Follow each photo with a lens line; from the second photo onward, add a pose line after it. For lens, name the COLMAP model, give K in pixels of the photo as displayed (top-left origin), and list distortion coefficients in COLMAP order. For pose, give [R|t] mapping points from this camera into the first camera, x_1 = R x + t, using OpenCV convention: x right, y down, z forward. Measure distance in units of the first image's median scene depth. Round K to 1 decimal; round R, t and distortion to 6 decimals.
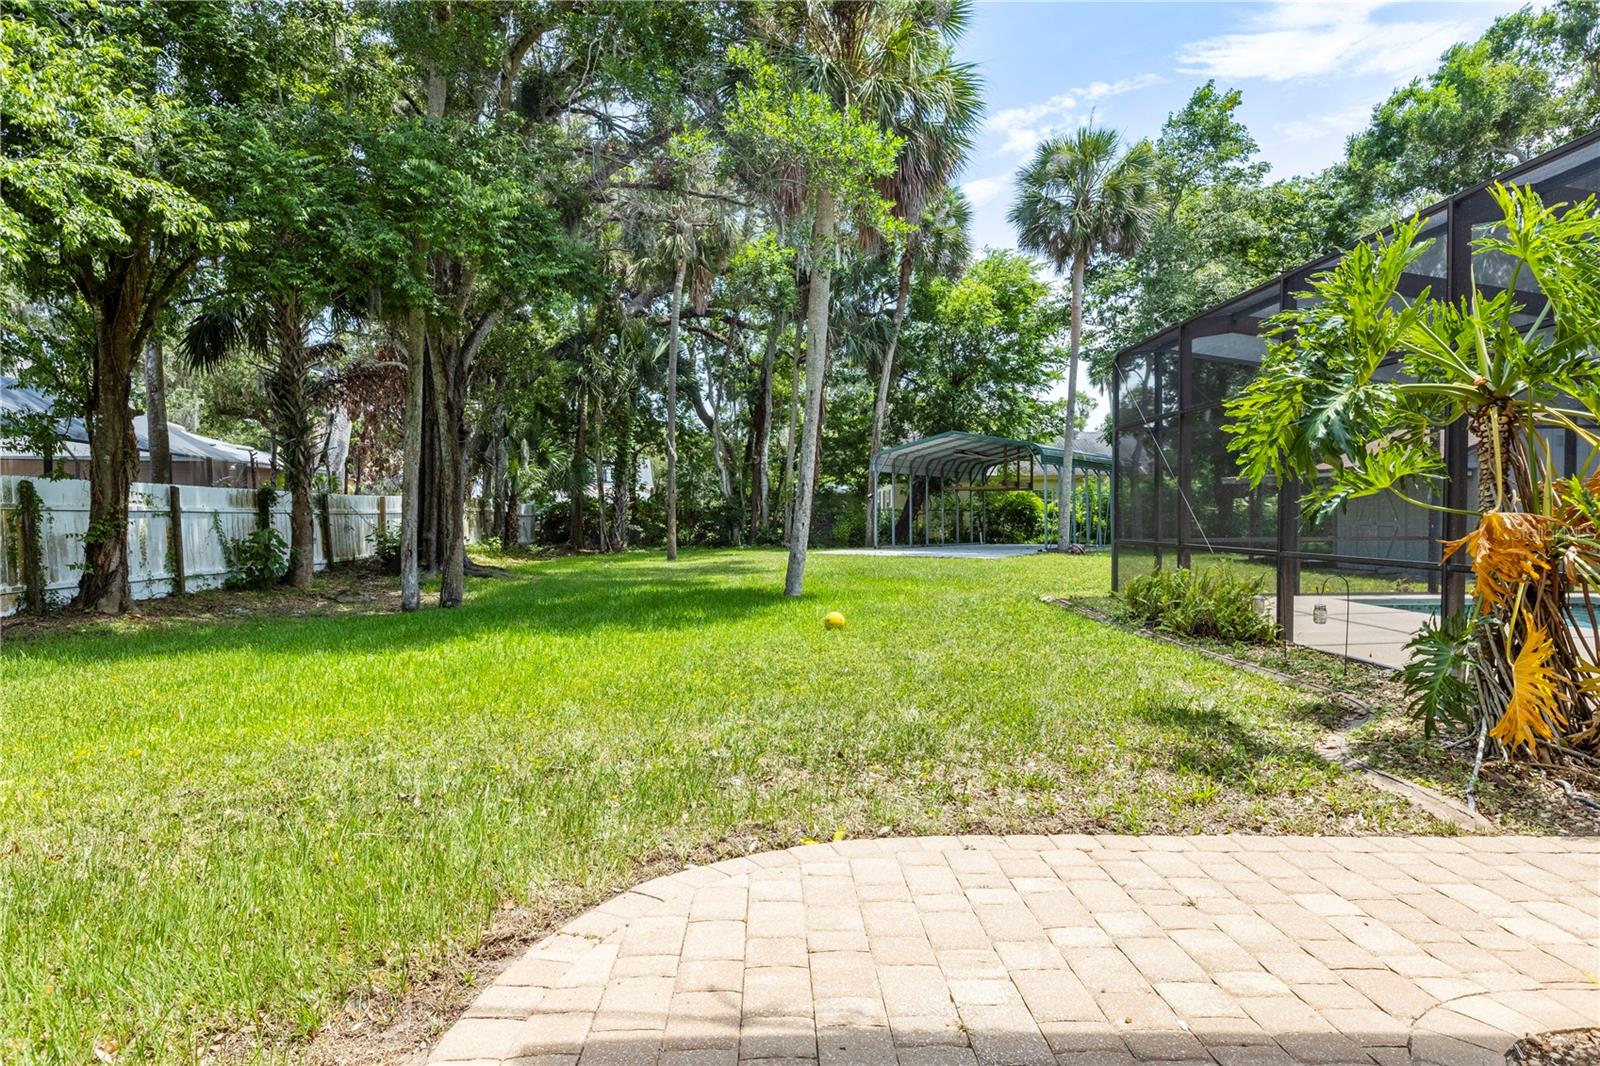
lens RADIAL K [[972.7, 0, 793.3], [0, 972.7, 529.6], [0, 0, 1]] dist [0.000106, -0.000424]
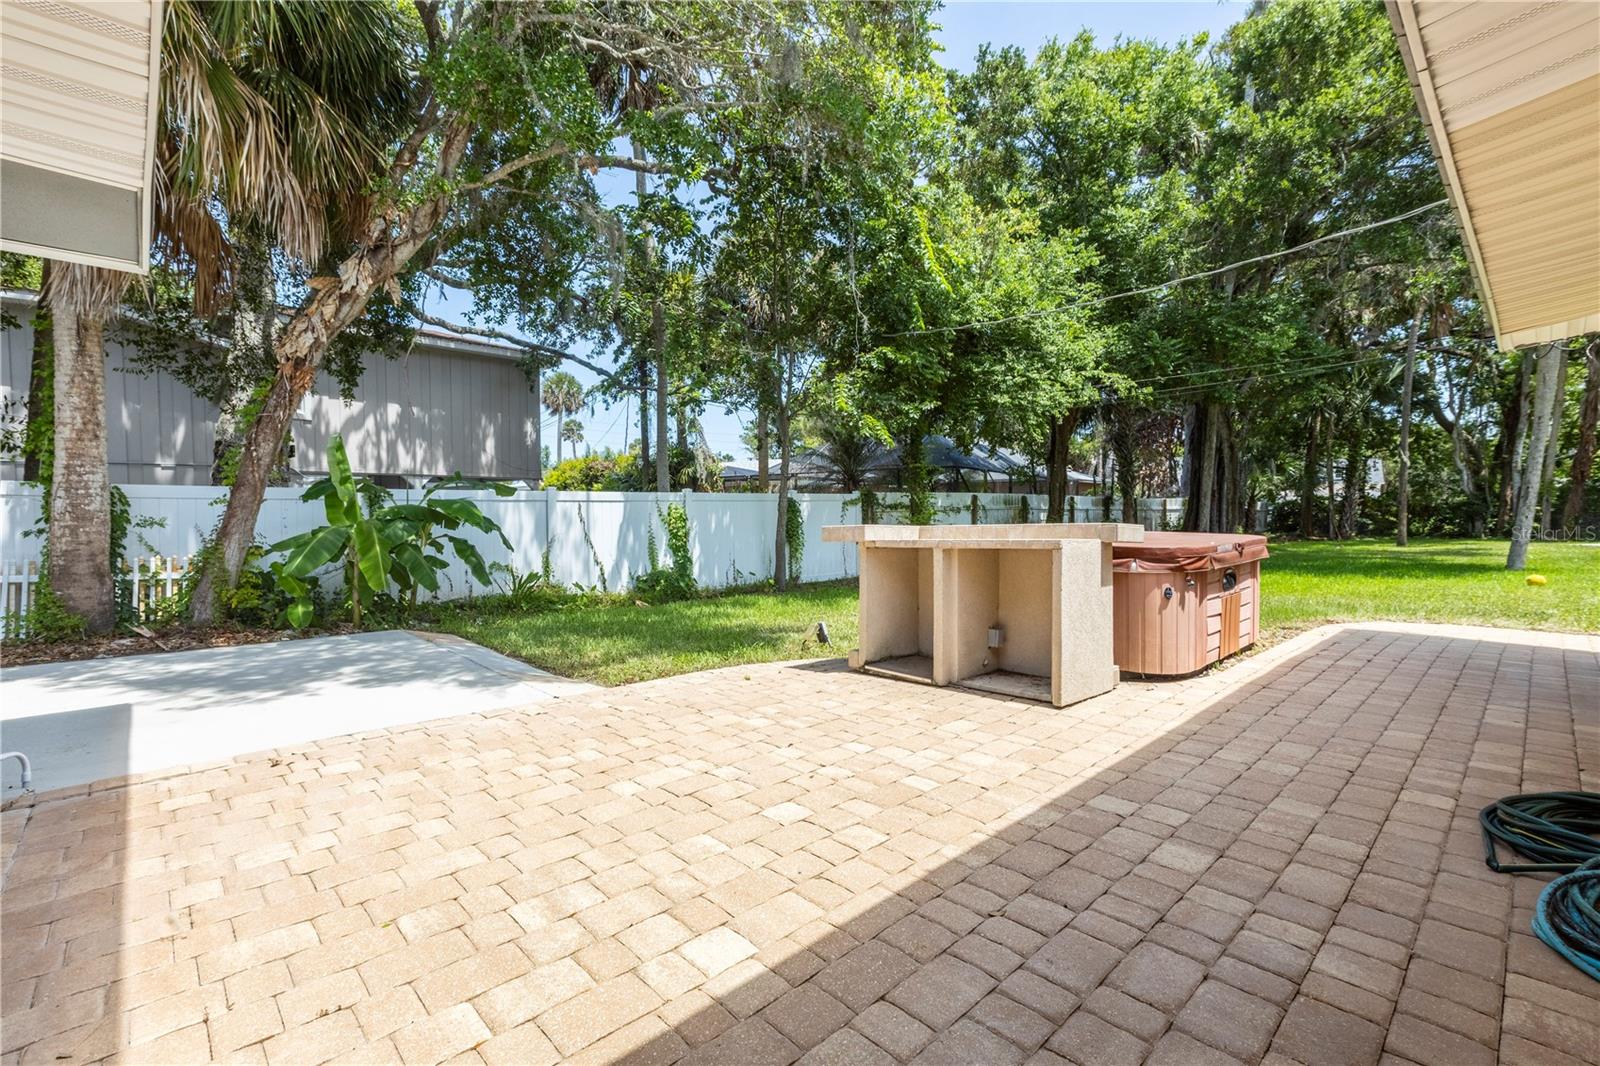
lens RADIAL K [[718.4, 0, 793.7], [0, 718.4, 537.7], [0, 0, 1]] dist [0.001206, 0.000059]
pose [[0.675084, 0.025338, -0.737306, 0.019448], [-0.008105, 0.999604, 0.026932, 0.001493], [0.737697, -0.012205, 0.675022, -0.134621]]
